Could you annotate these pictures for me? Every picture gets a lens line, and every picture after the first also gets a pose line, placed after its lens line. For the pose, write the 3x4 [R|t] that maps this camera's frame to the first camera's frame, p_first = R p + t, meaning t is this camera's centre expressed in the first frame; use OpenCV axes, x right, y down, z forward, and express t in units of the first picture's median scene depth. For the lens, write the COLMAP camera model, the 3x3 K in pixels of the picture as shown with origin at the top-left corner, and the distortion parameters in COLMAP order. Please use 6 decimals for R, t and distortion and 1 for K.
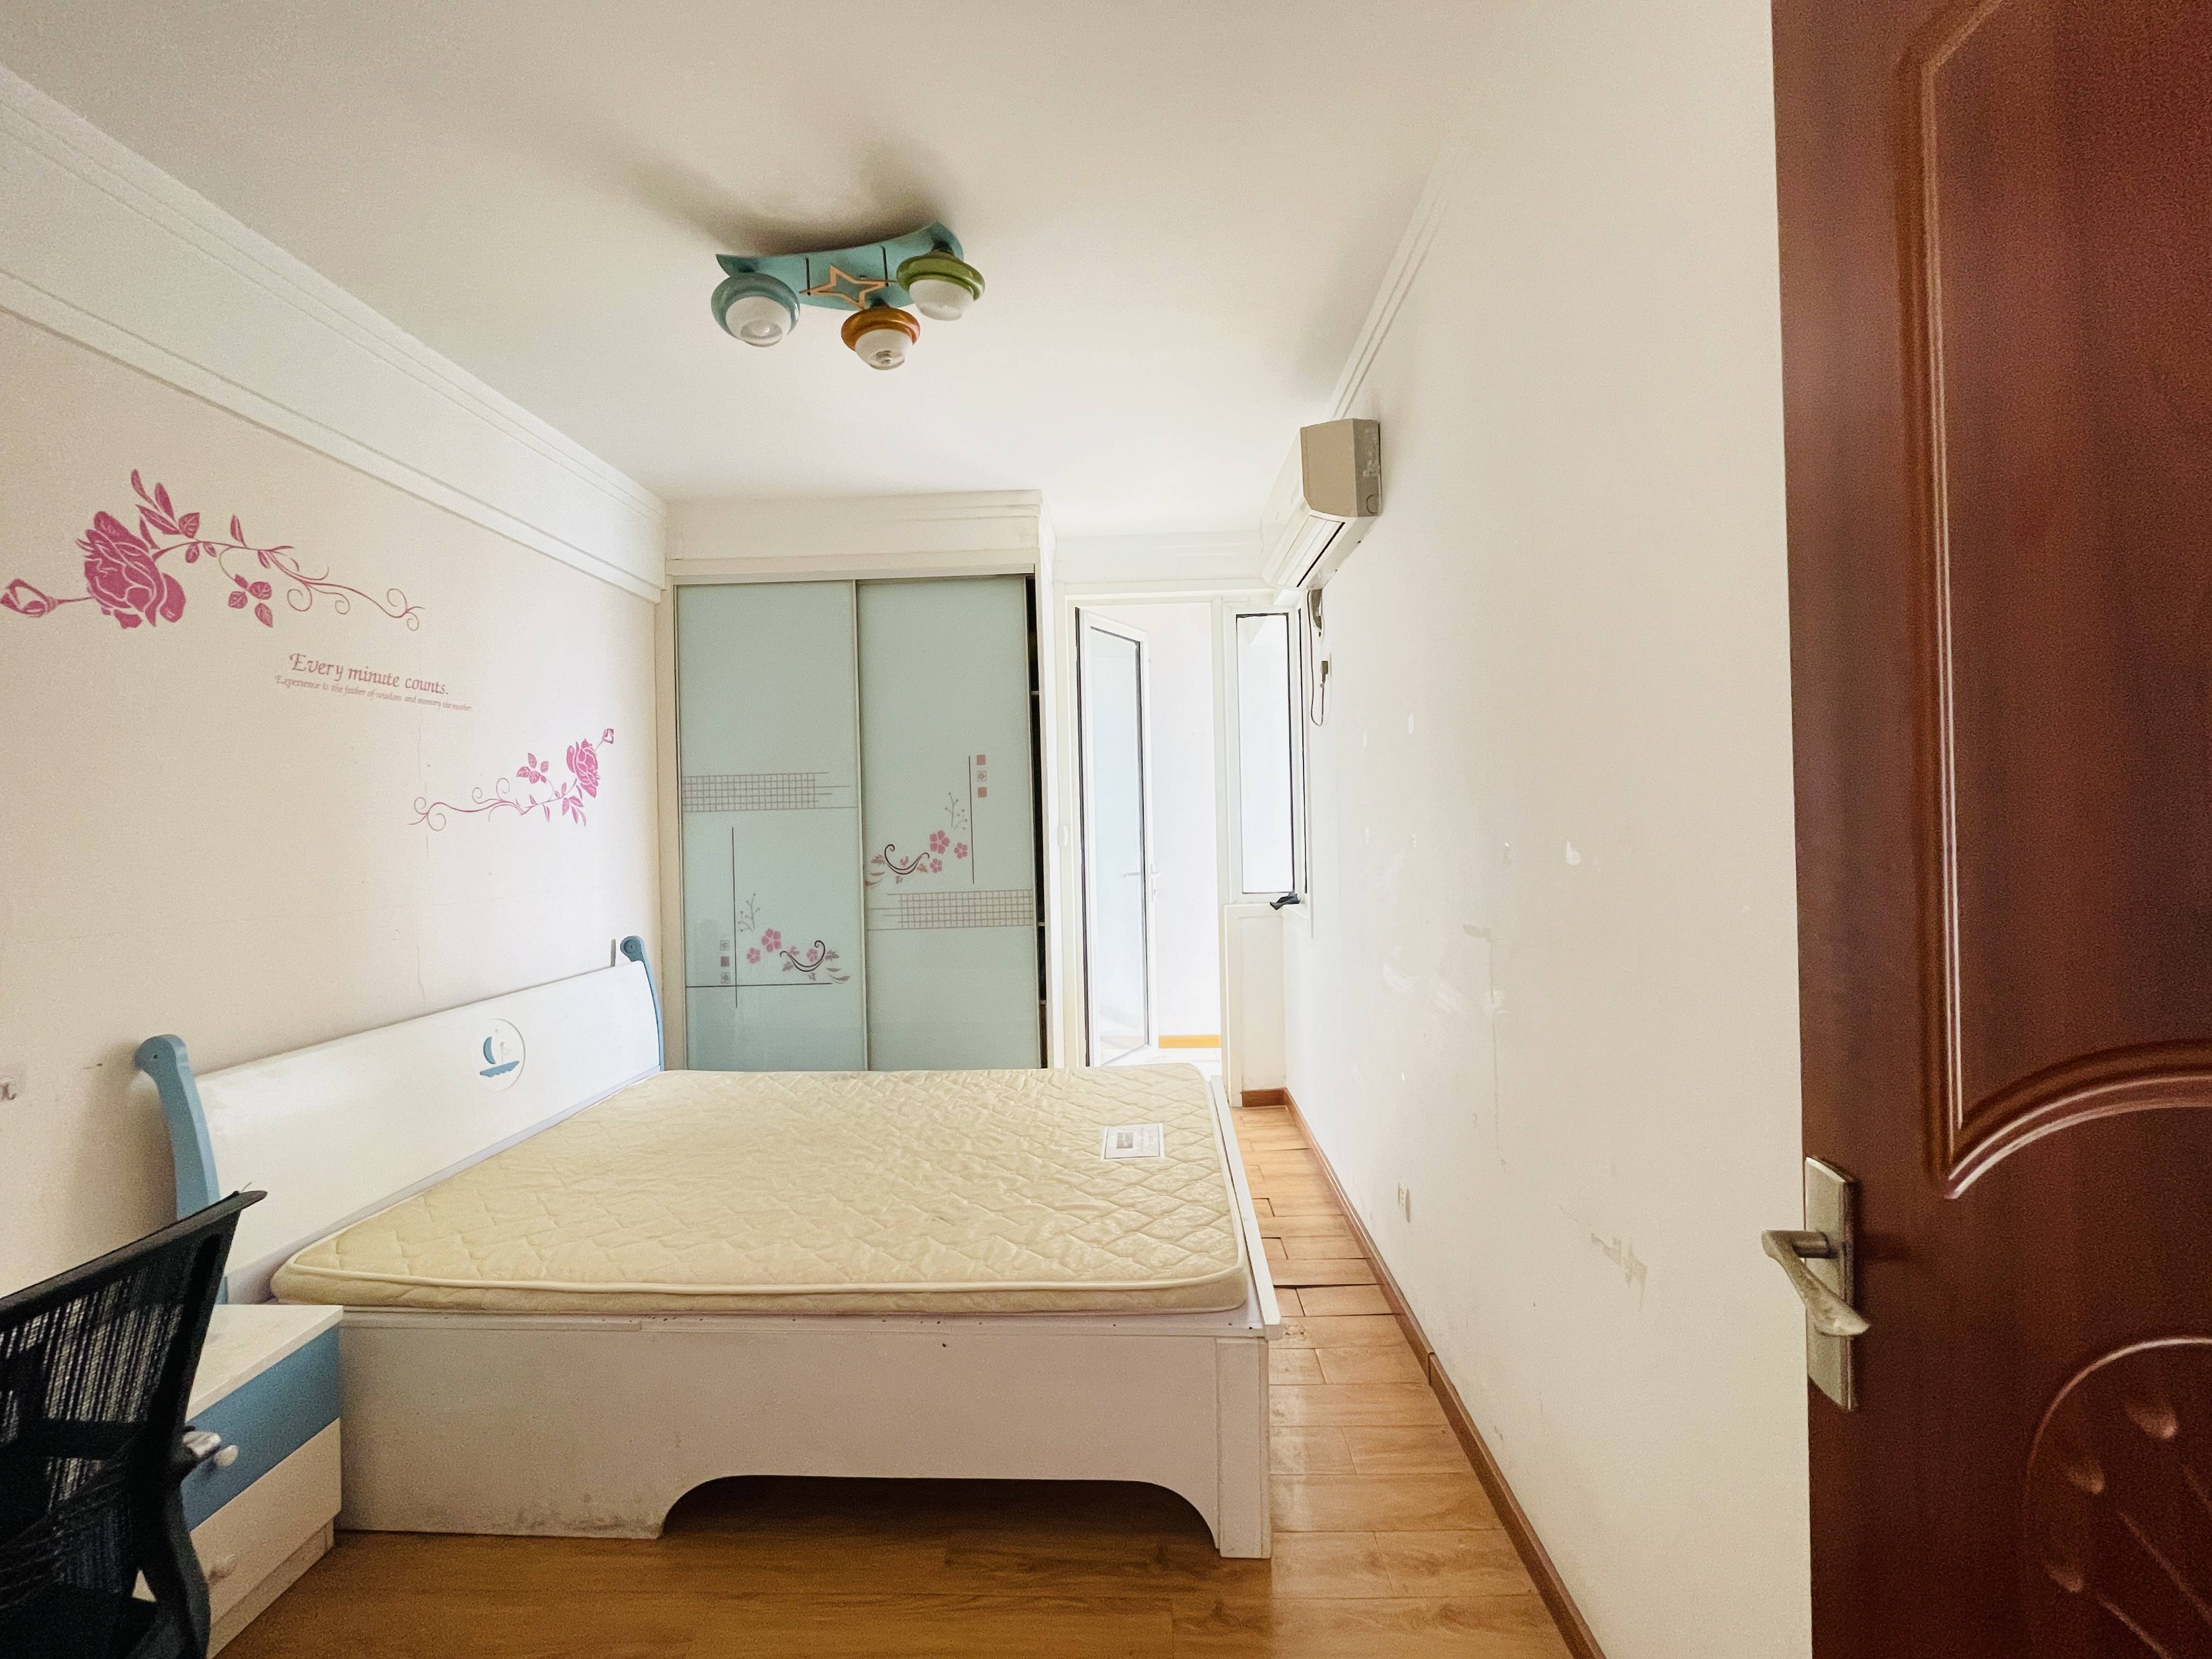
lens RADIAL K [[901.2, 0, 1106.0], [0, 901.2, 829.5], [0, 0, 1]] dist [-0.000504, -0.000940]
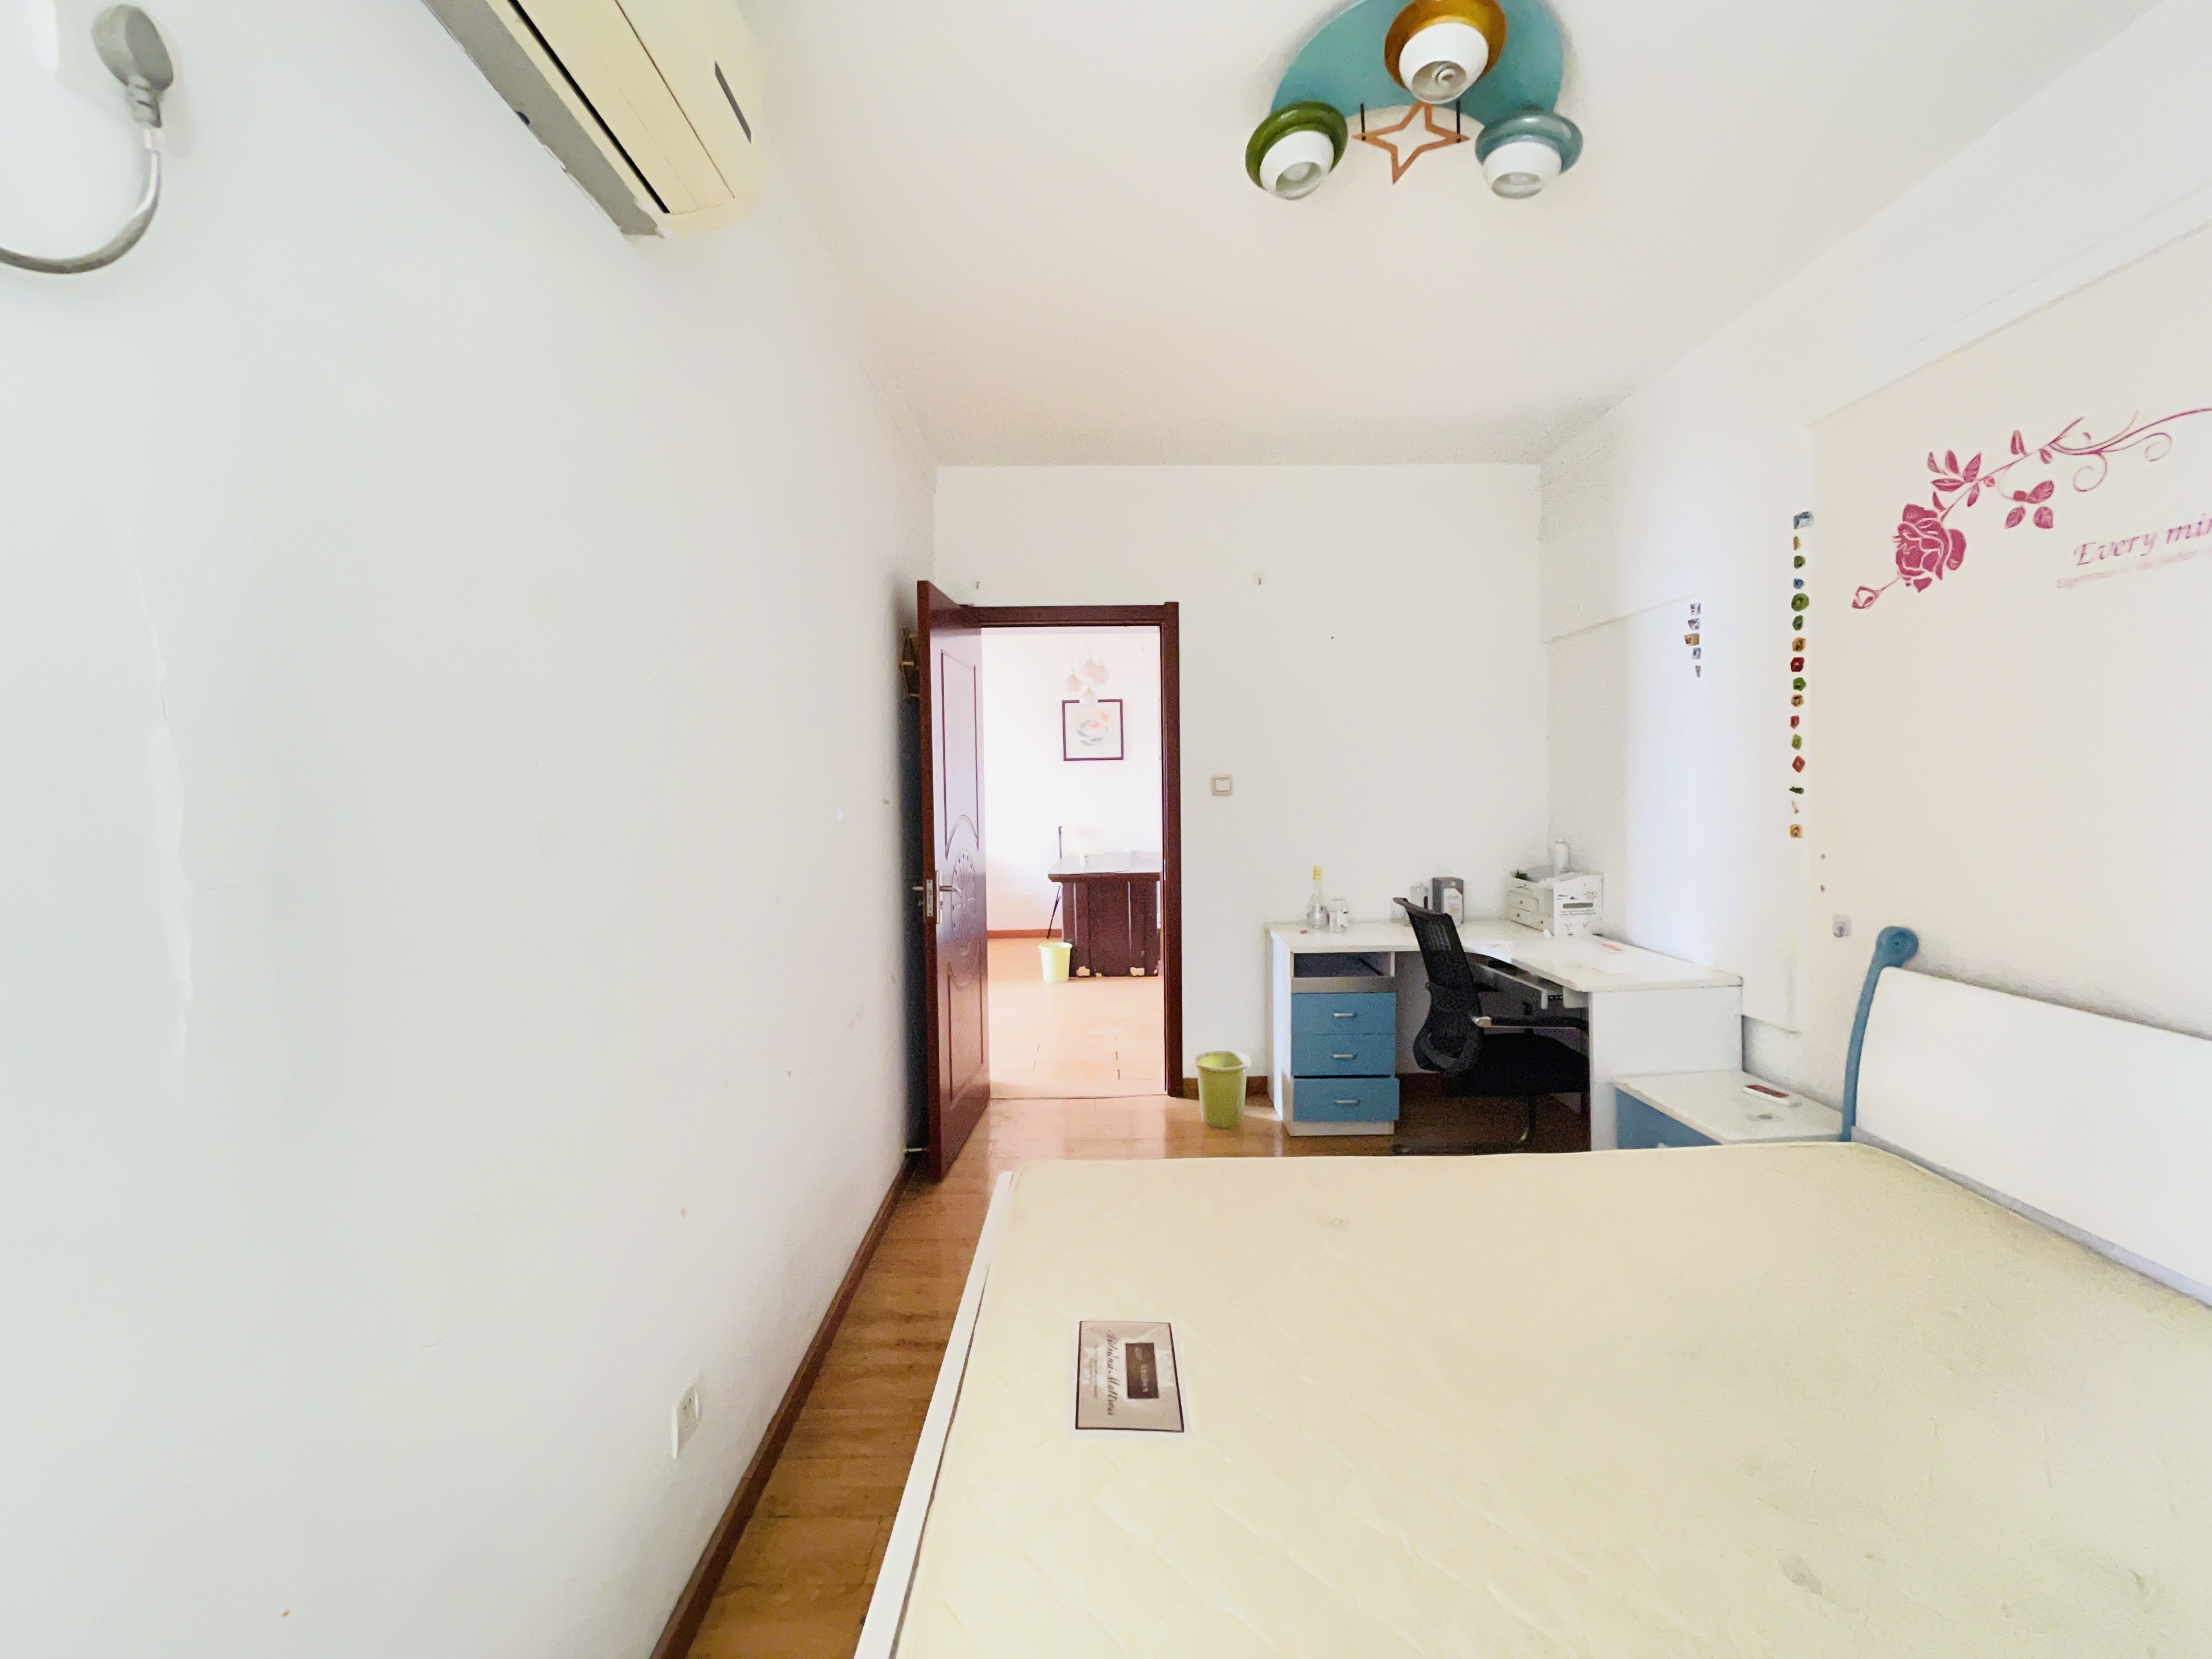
lens RADIAL K [[901.2, 0, 1106.0], [0, 901.2, 829.5], [0, 0, 1]] dist [-0.000504, -0.000940]
pose [[-0.998602, 0.037758, -0.036995, 0.066229], [0.035553, 0.997651, 0.058546, -0.012477], [0.039119, 0.057149, -0.997599, 2.116819]]
